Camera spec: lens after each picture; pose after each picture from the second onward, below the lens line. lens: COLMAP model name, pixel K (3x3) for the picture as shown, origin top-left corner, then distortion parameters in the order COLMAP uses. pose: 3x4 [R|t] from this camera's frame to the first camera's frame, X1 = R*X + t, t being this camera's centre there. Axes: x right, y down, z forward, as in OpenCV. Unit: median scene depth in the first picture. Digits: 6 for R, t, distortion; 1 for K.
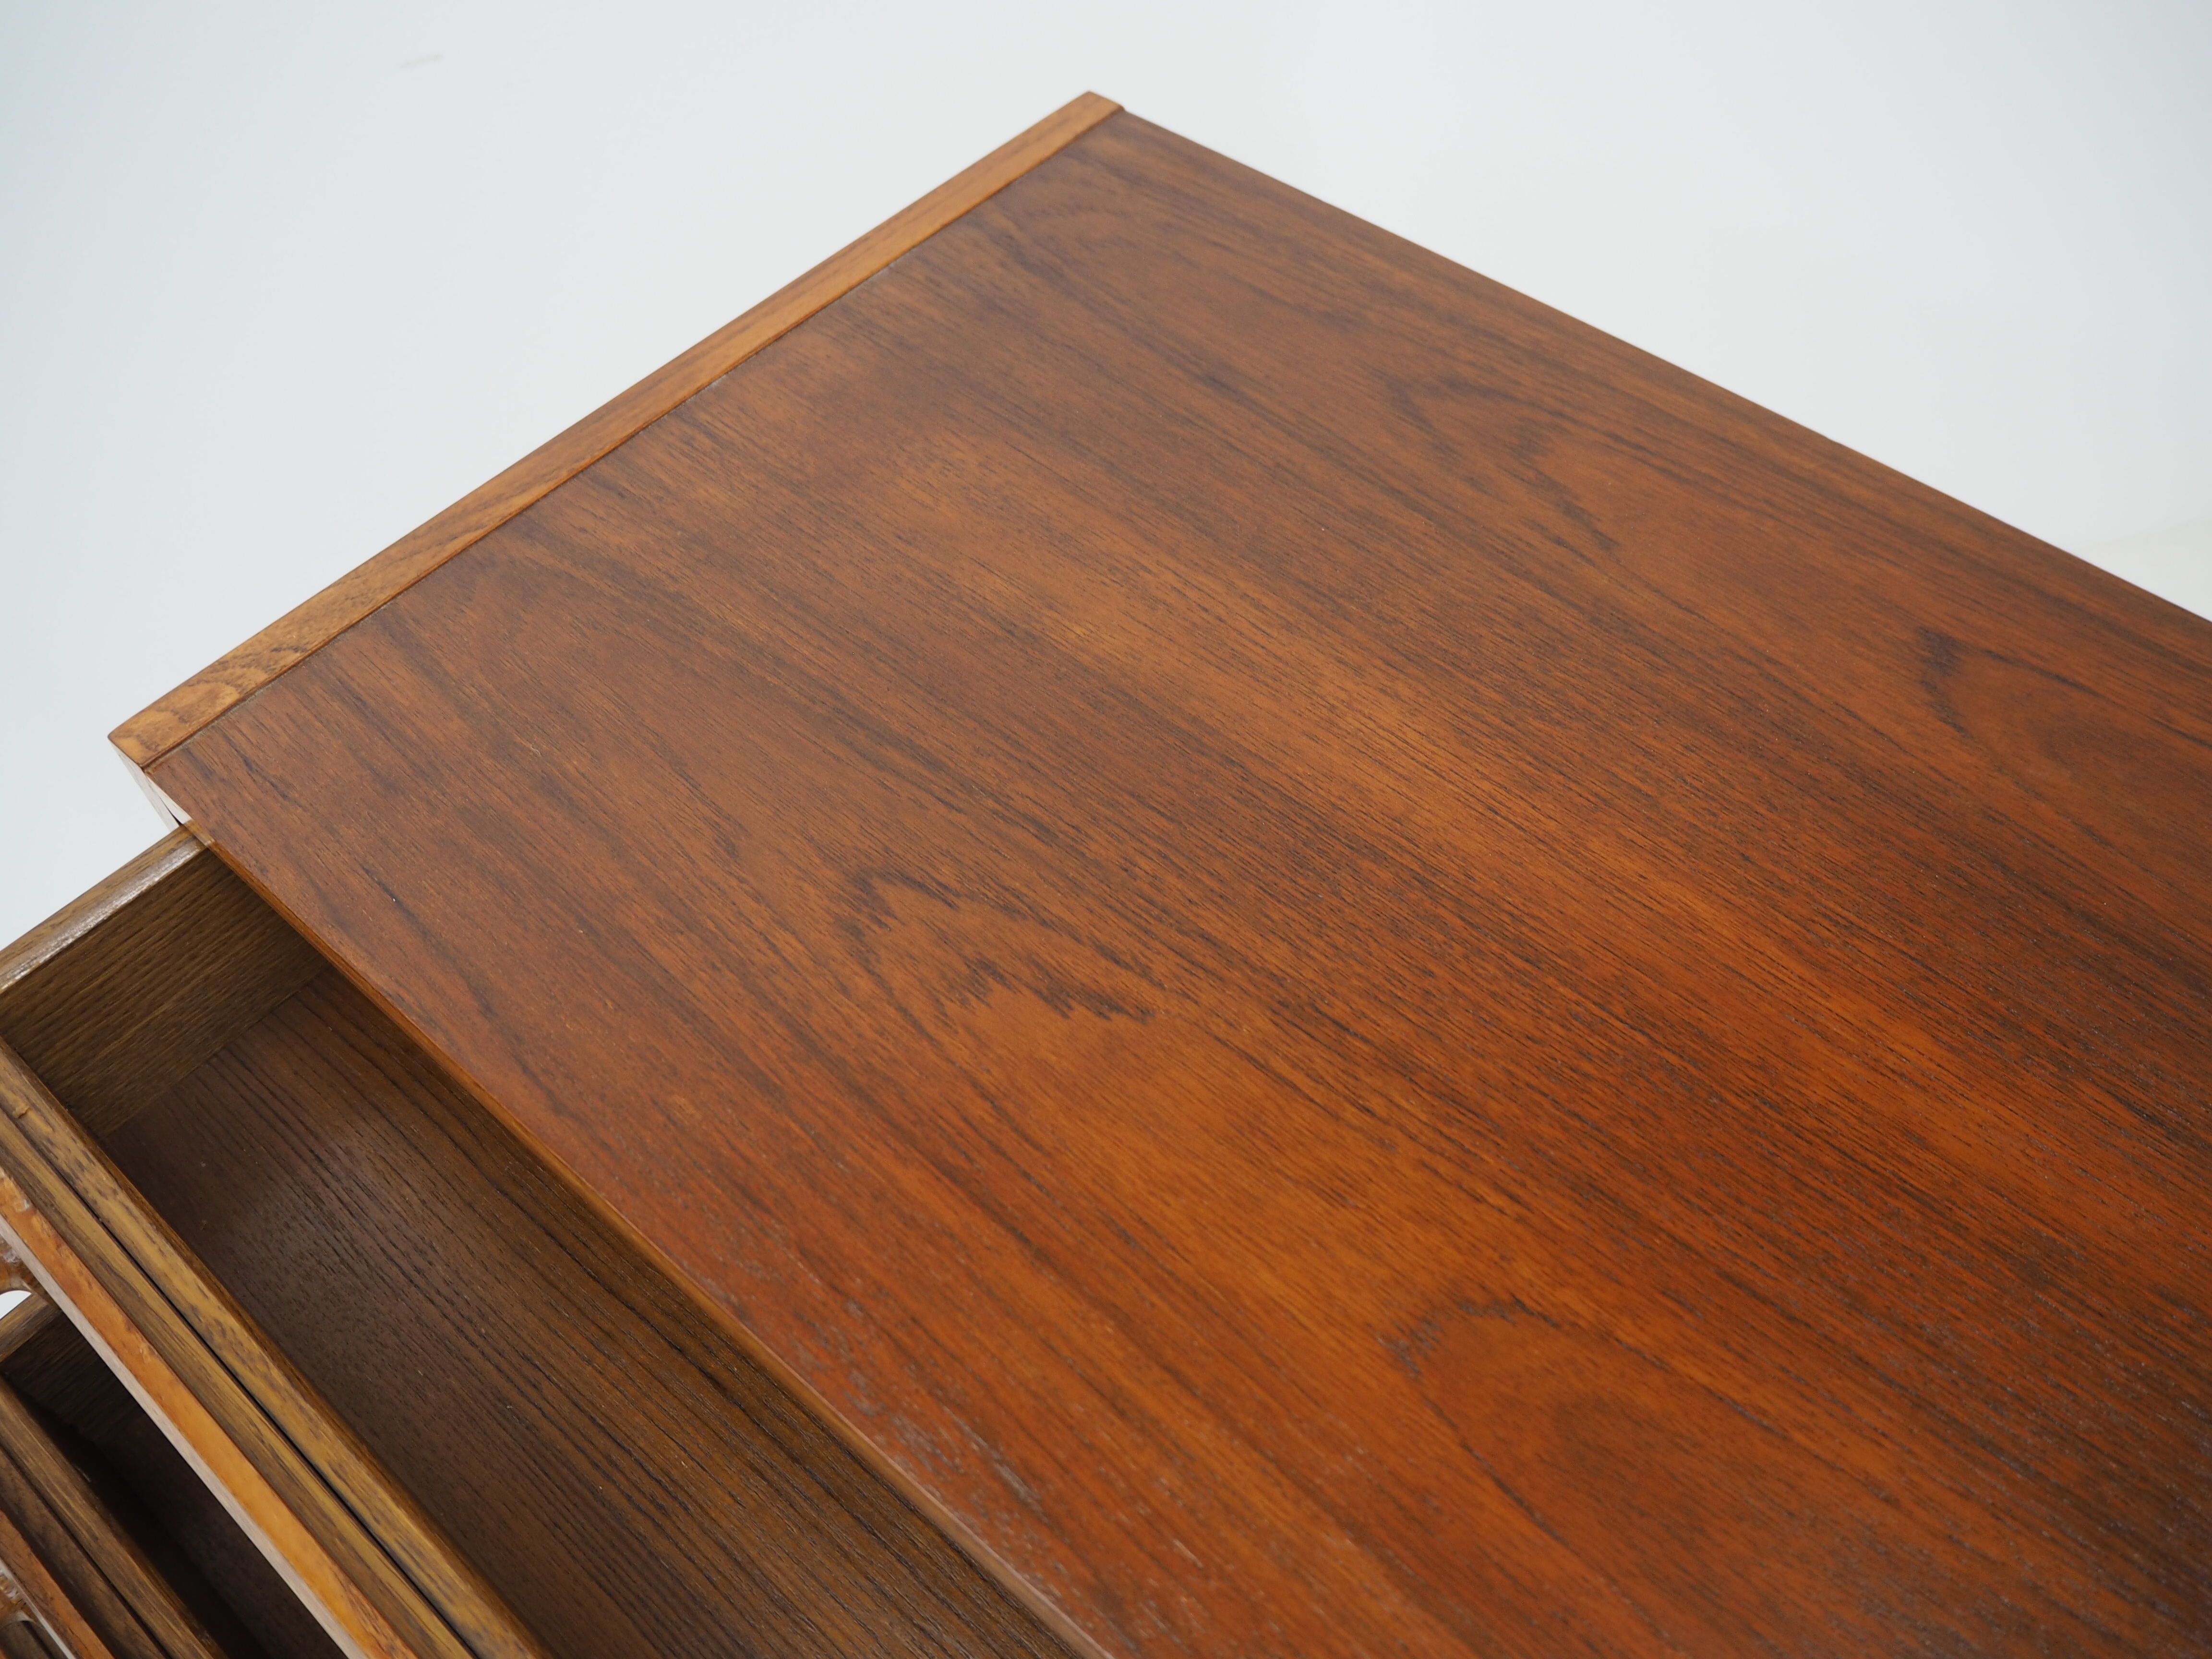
lens RADIAL K [[1854.6, 0, 1106.0], [0, 1854.6, 829.5], [0, 0, 1]] dist [-0.041187, -0.000621]
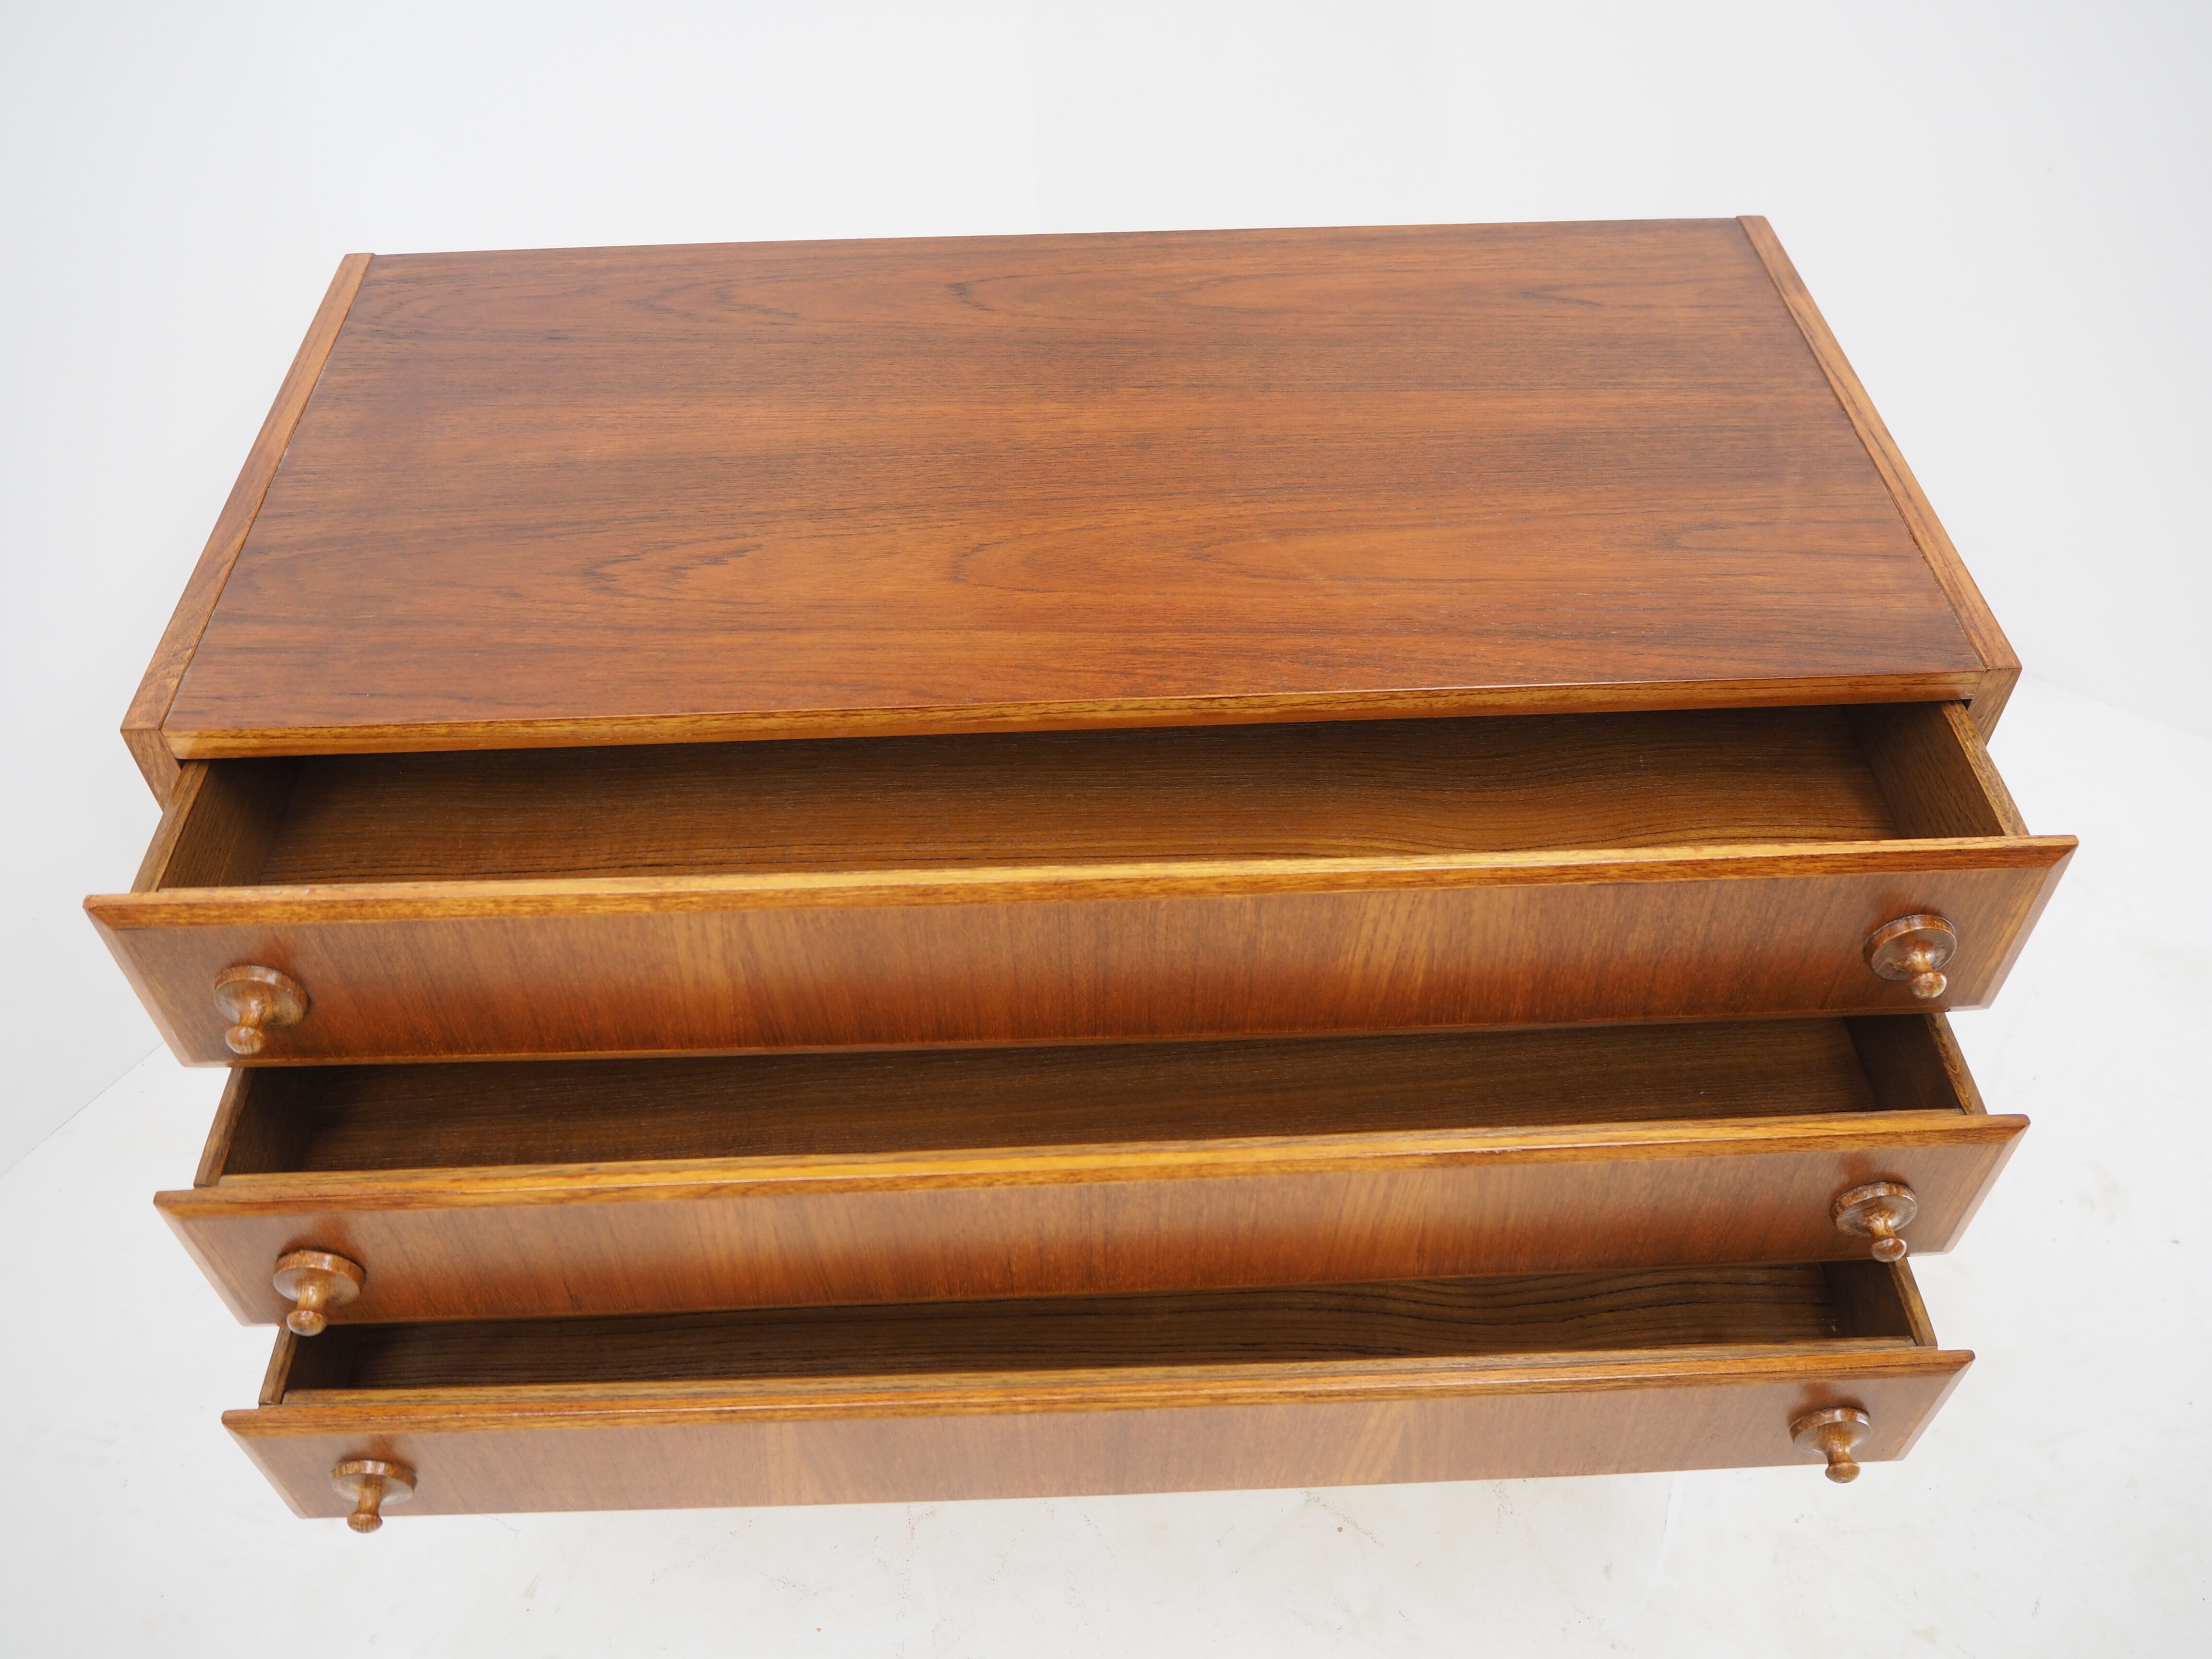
lens RADIAL K [[1862.1, 0, 1107.4], [0, 1862.1, 808.1], [0, 0, 1]] dist [-0.048224, 0.004475]
pose [[0.732394, -0.485152, 0.477730, -0.715475], [0.538836, 0.841914, 0.028921, 0.430843], [-0.416239, 0.236236, 0.878031, -0.773788]]
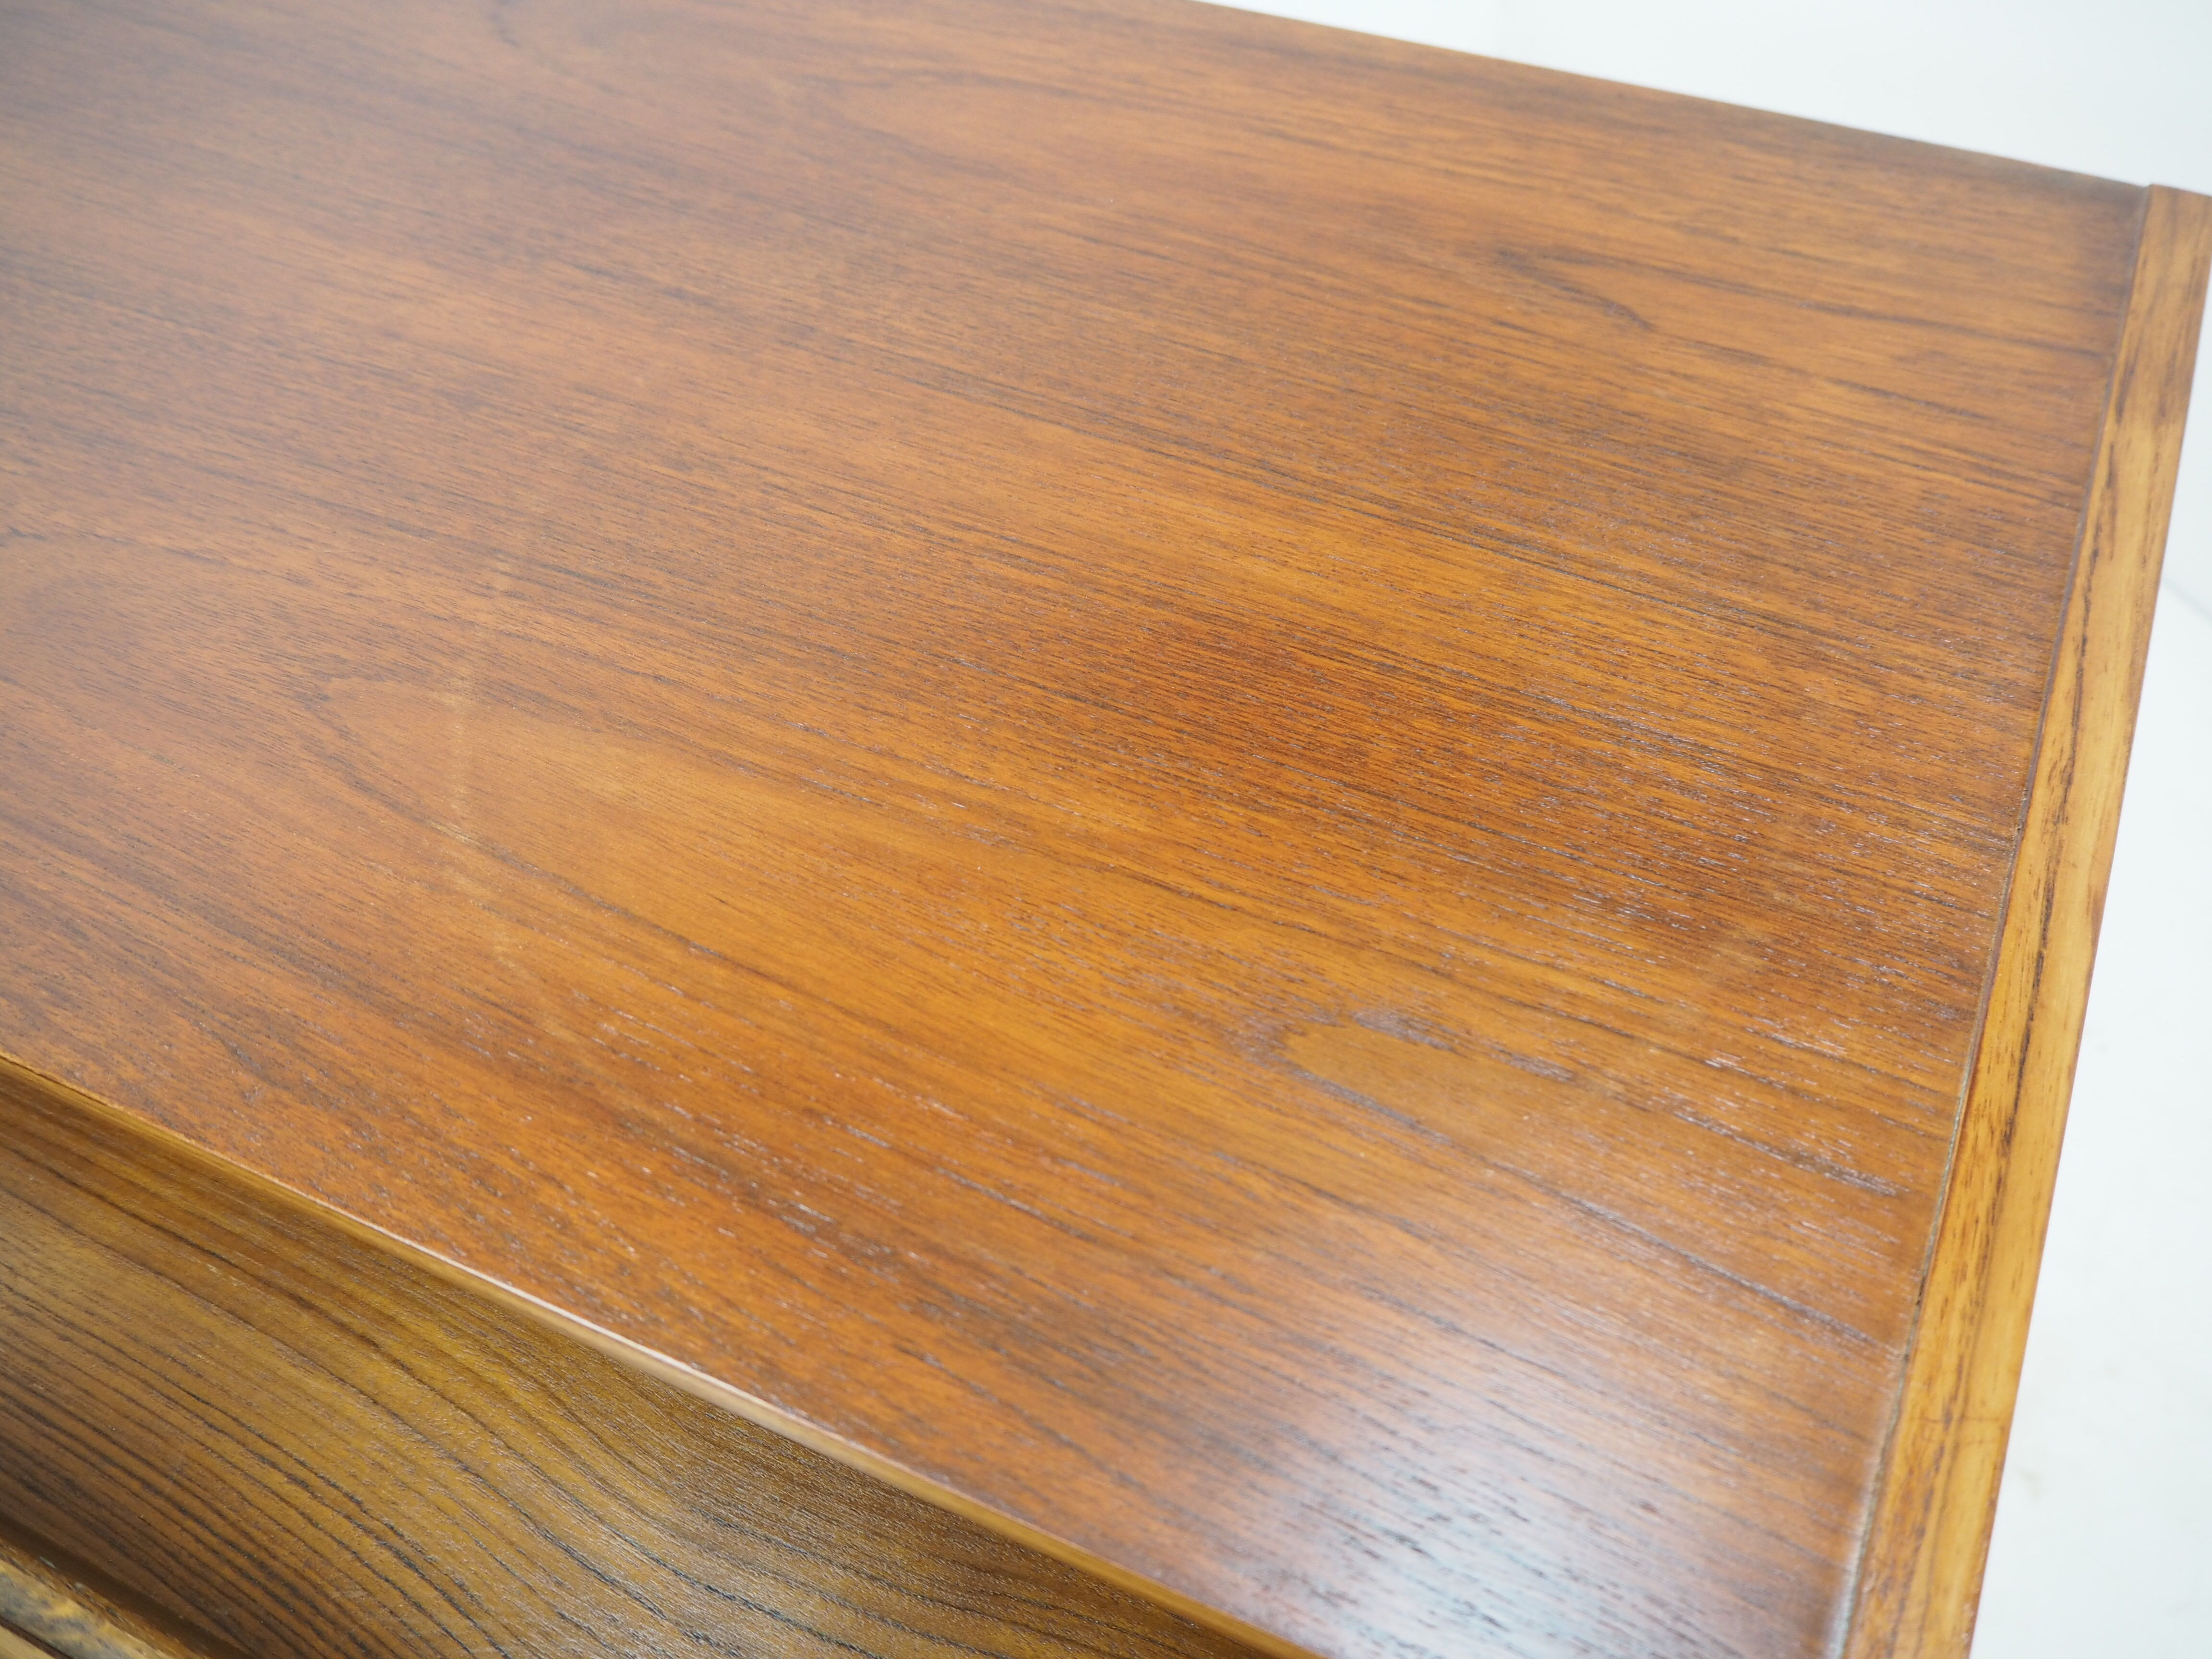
lens RADIAL K [[1829.4, 0, 1106.0], [0, 1829.4, 829.5], [0, 0, 1]] dist [-0.025467, -0.003147]
pose [[0.957255, -0.263821, 0.118580, 0.544869], [0.257701, 0.964066, 0.064551, 0.424213], [-0.131349, -0.031233, 0.990844, -0.158926]]
